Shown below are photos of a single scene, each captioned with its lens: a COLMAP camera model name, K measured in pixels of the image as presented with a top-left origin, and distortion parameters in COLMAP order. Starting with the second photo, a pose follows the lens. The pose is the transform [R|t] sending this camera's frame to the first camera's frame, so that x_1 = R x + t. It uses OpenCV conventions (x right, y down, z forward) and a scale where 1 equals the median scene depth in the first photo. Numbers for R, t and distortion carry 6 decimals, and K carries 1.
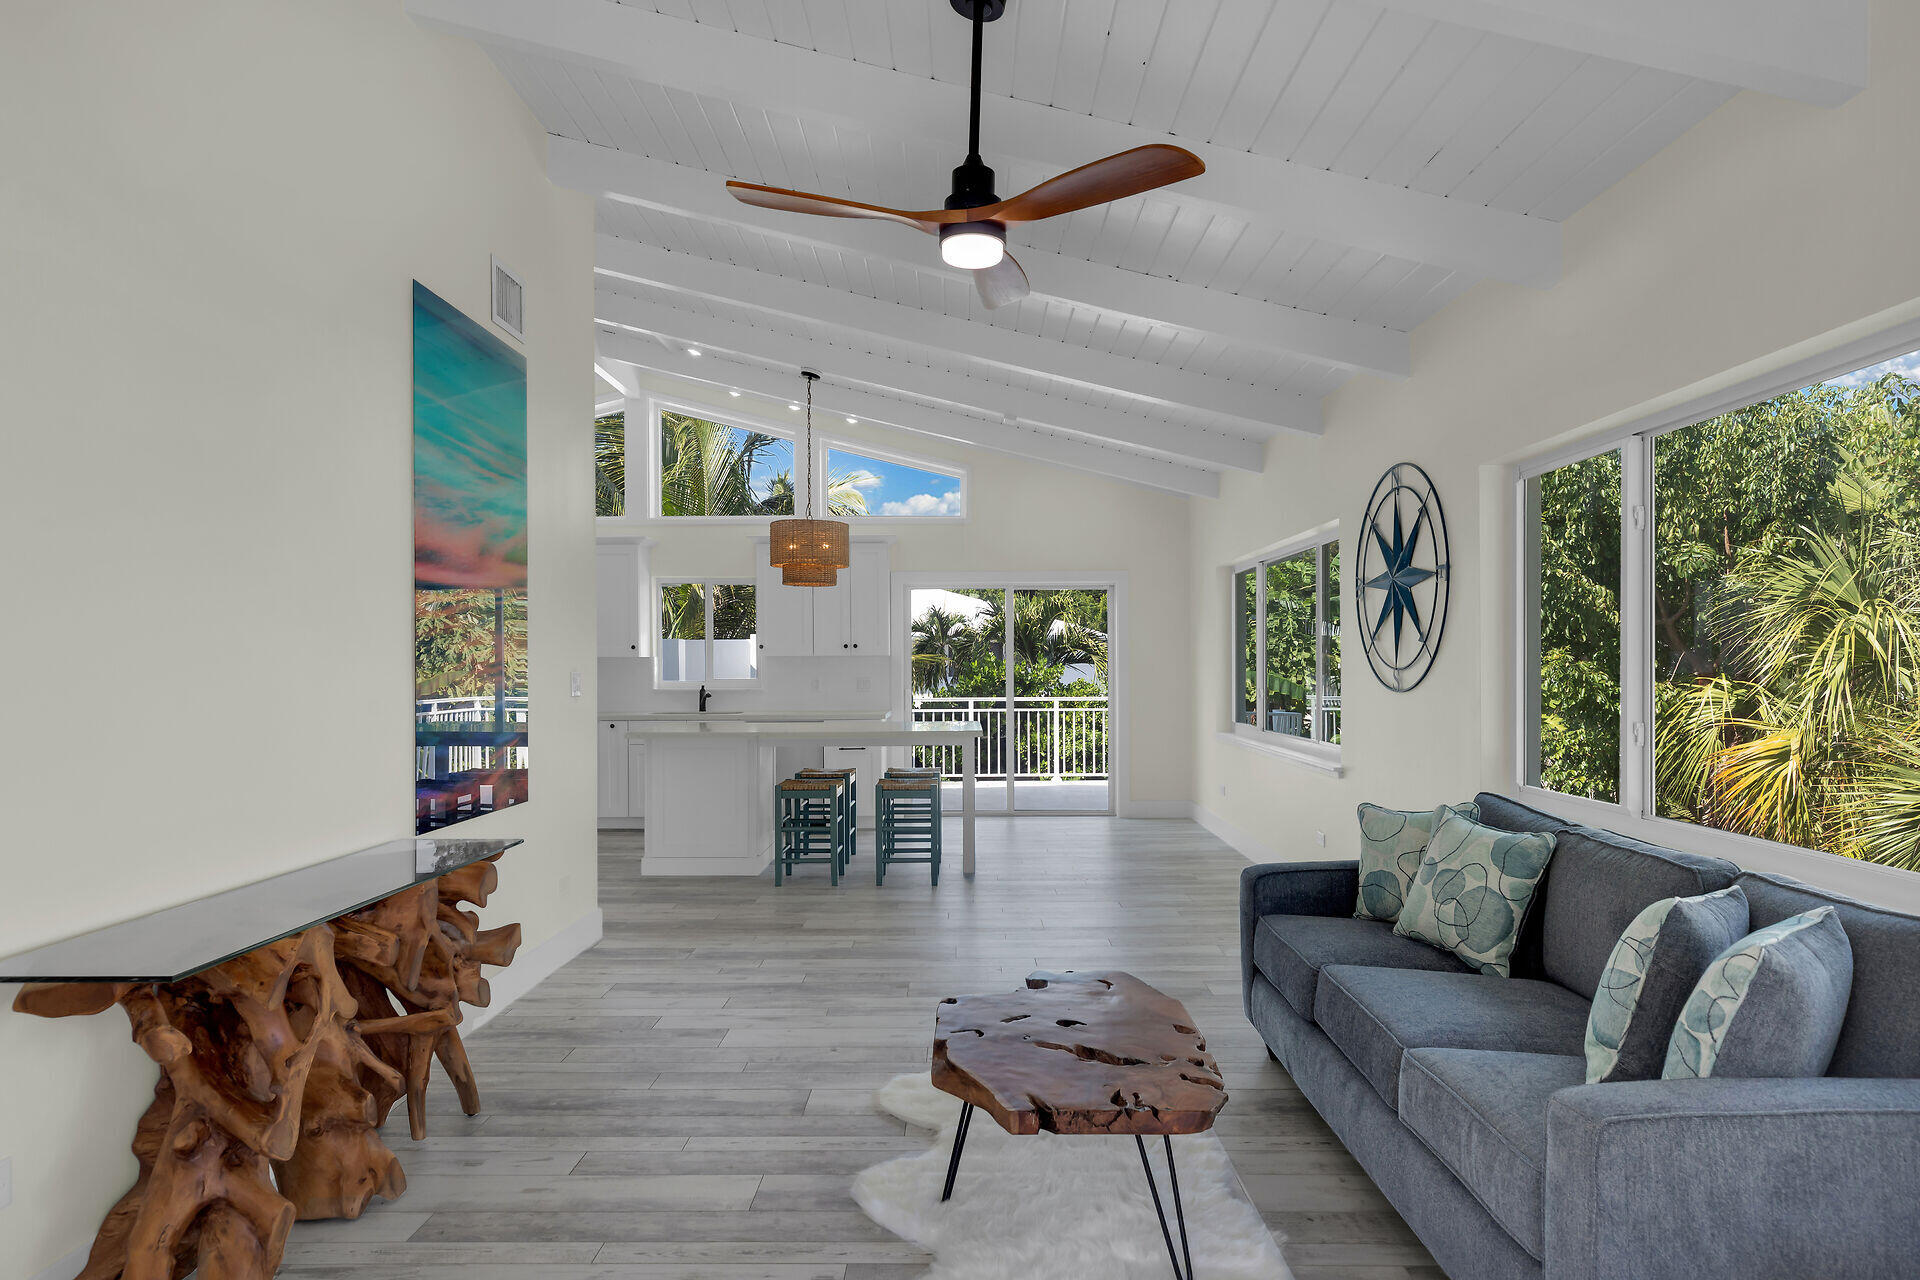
lens RADIAL K [[1093.0, 0, 972.9], [0, 1093.0, 666.1], [0, 0, 1]] dist [-0.001946, -0.000722]
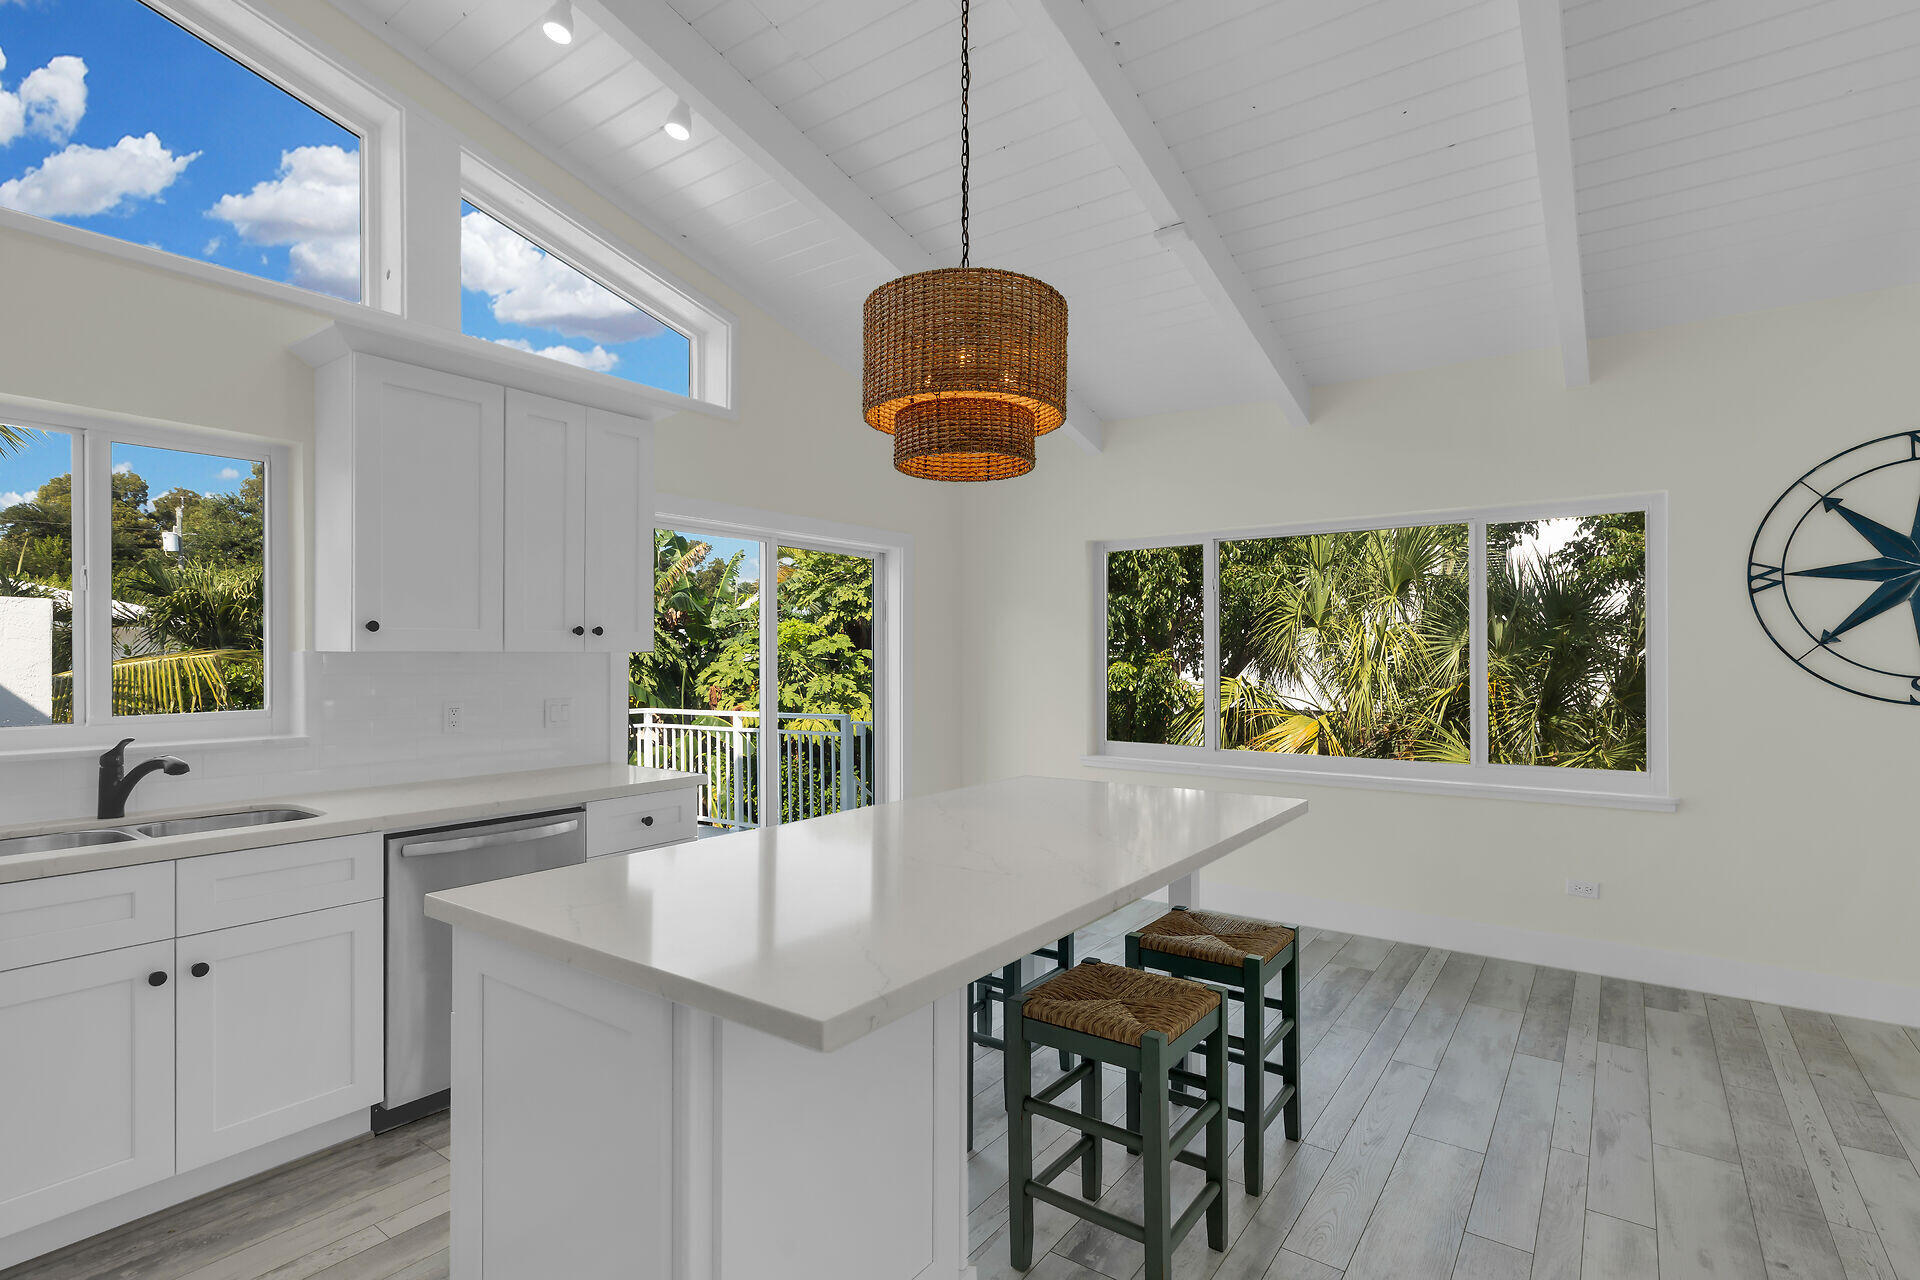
lens RADIAL K [[885.0, 0, 953.7], [0, 885.0, 665.0], [0, 0, 1]] dist [-0.000455, 0.000281]
pose [[0.582924, -0.002844, 0.812521, -0.597851], [-0.000743, 0.999992, 0.004033, -0.009634], [-0.812526, -0.002955, 0.582917, 1.251945]]
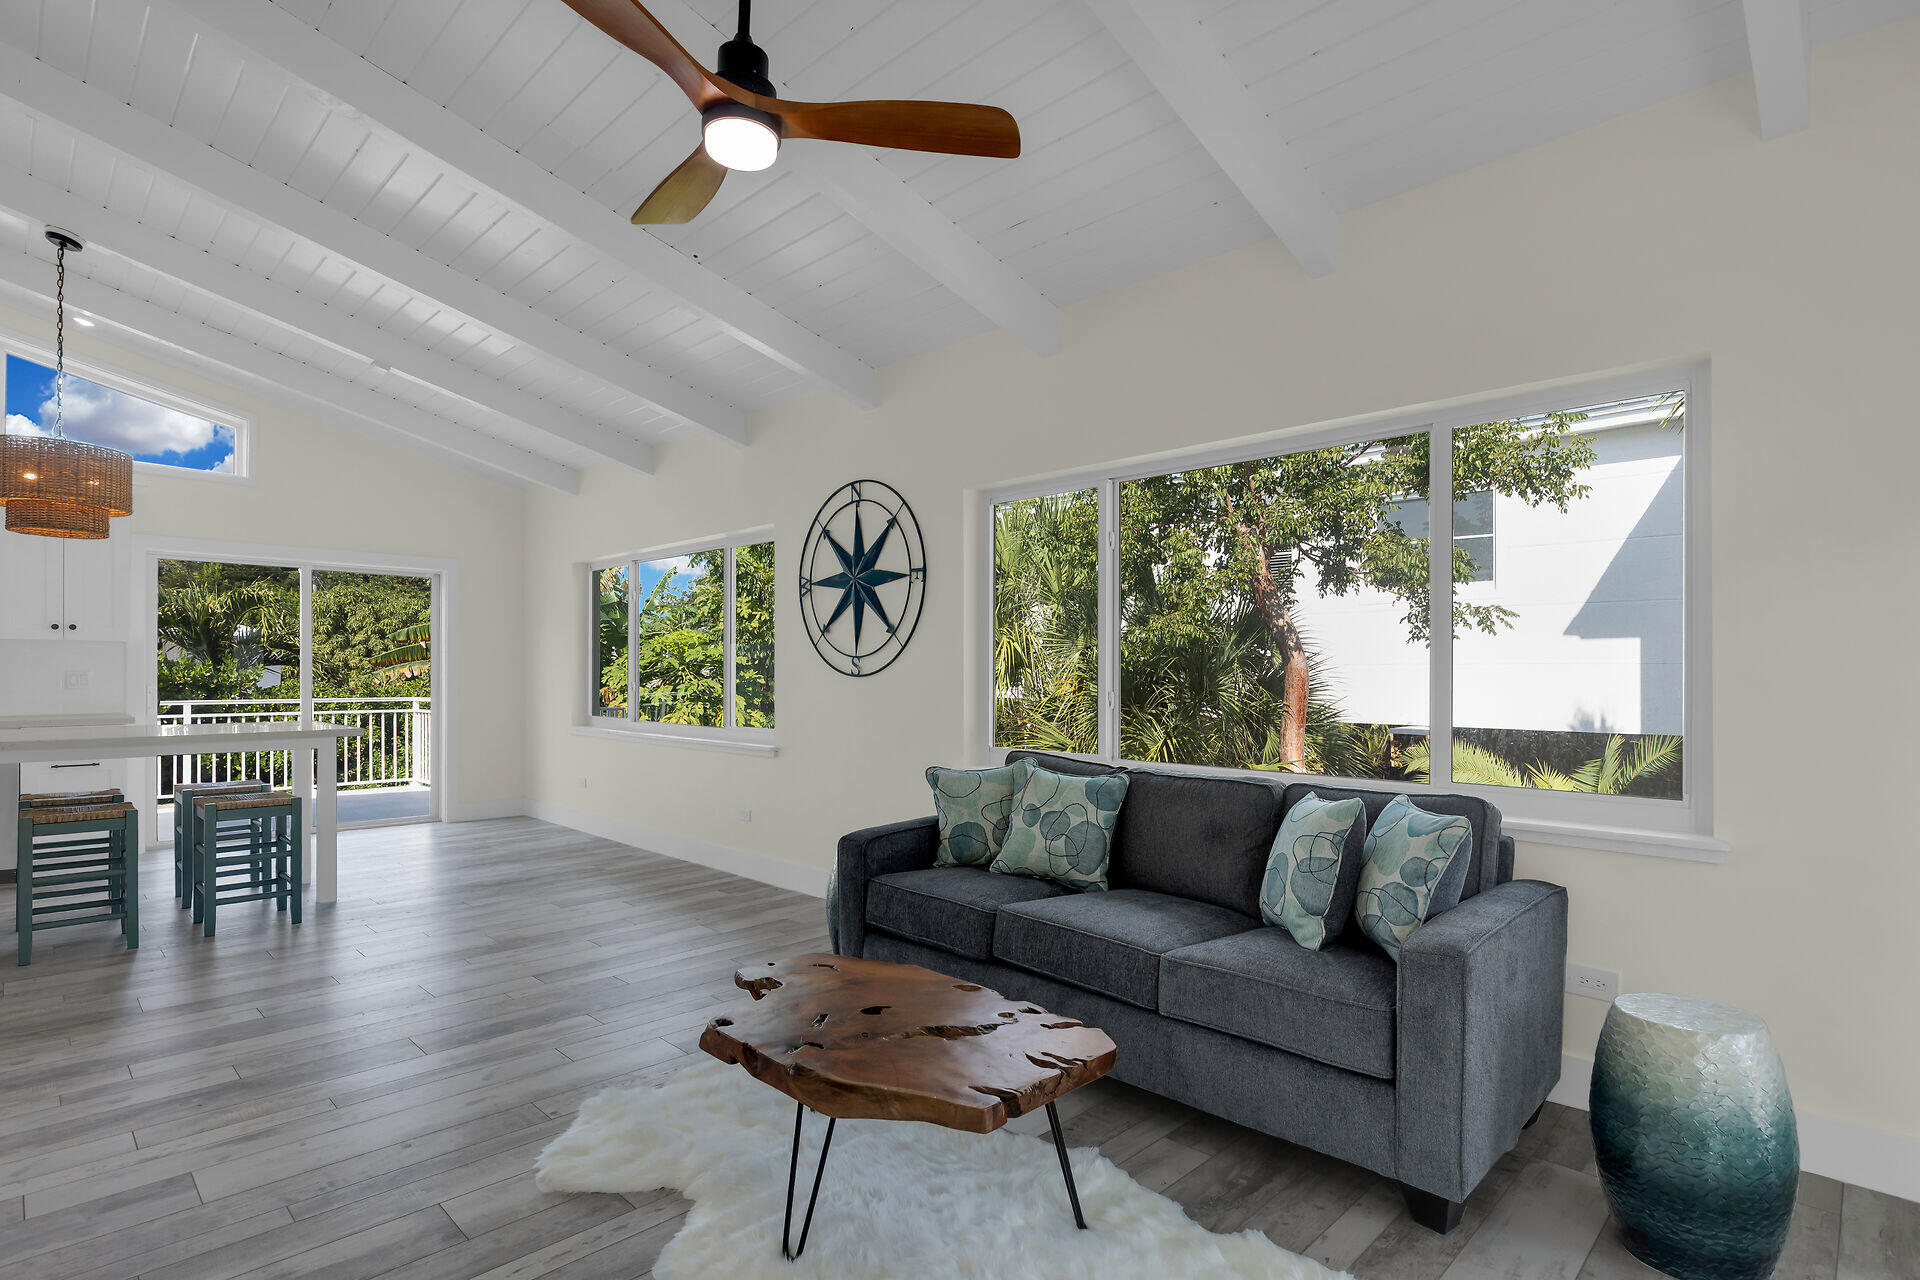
lens RADIAL K [[946.5, 0, 969.2], [0, 946.5, 670.7], [0, 0, 1]] dist [-0.000847, -0.002672]
pose [[0.700489, 0.008308, 0.713614, -0.253165], [-0.003677, 0.999961, -0.008032, 0.025974], [-0.713653, 0.003002, 0.700493, 0.220391]]
